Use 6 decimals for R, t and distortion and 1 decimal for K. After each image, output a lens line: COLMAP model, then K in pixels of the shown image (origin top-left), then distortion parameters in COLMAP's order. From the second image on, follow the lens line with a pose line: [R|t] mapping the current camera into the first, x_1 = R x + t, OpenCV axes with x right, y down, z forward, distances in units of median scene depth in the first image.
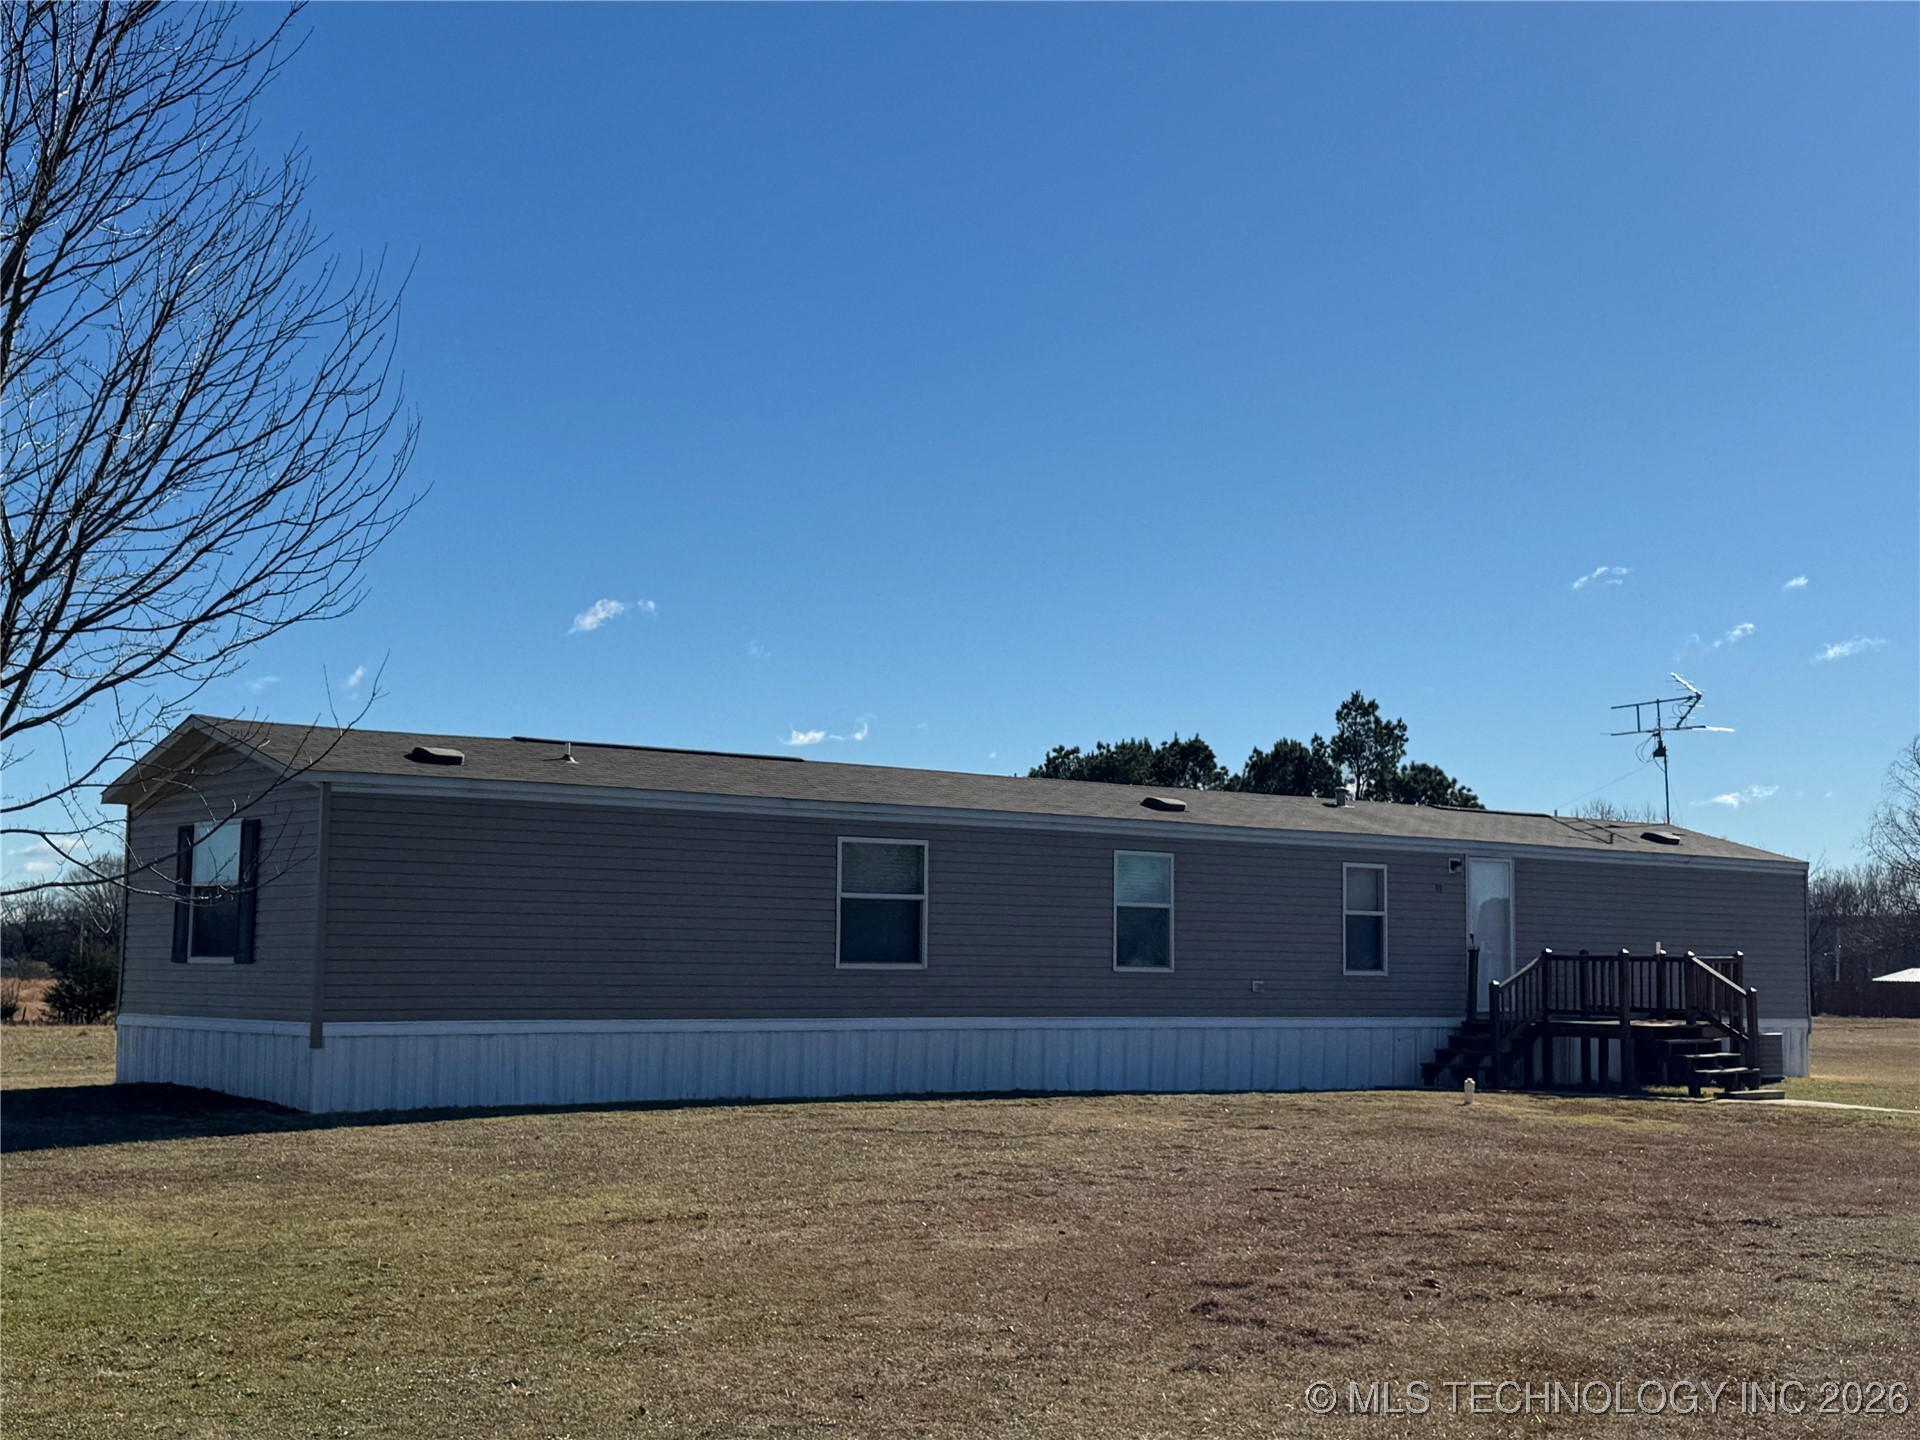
lens RADIAL K [[2651.1, 0, 965.9], [0, 2651.1, 746.8], [0, 0, 1]] dist [0.225511, 0.000000]
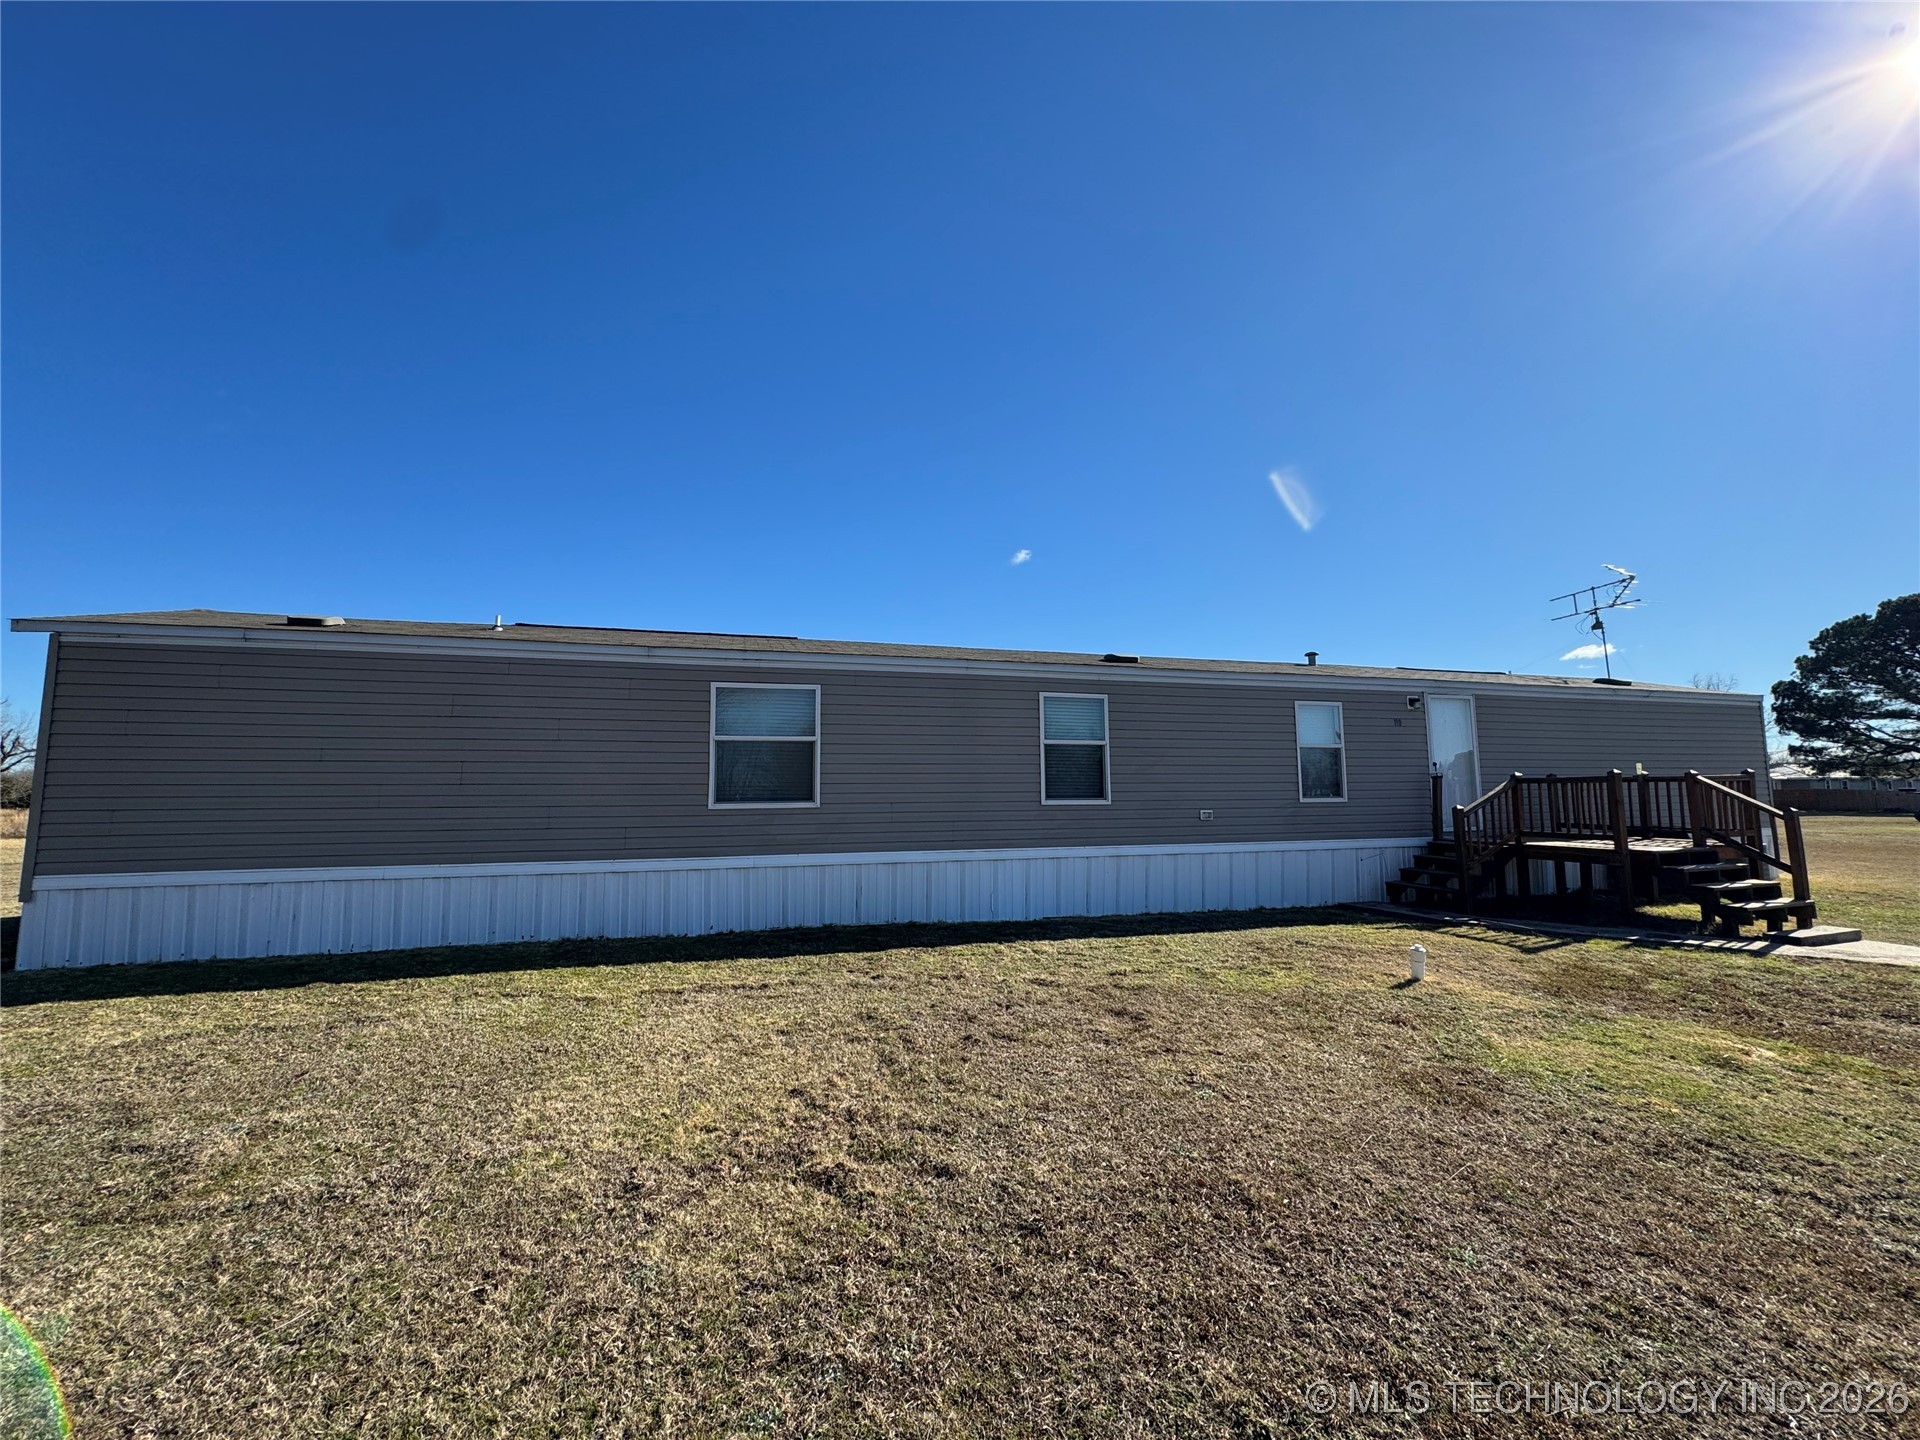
lens RADIAL K [[765.7, 0, 963.4], [0, 765.7, 719.8], [0, 0, 1]] dist [0.000293, 0.000022]
pose [[0.923127, -0.057672, -0.380146, 0.136974], [0.050236, 0.998303, -0.029462, 0.054536], [0.381200, 0.008101, 0.924457, 0.662615]]
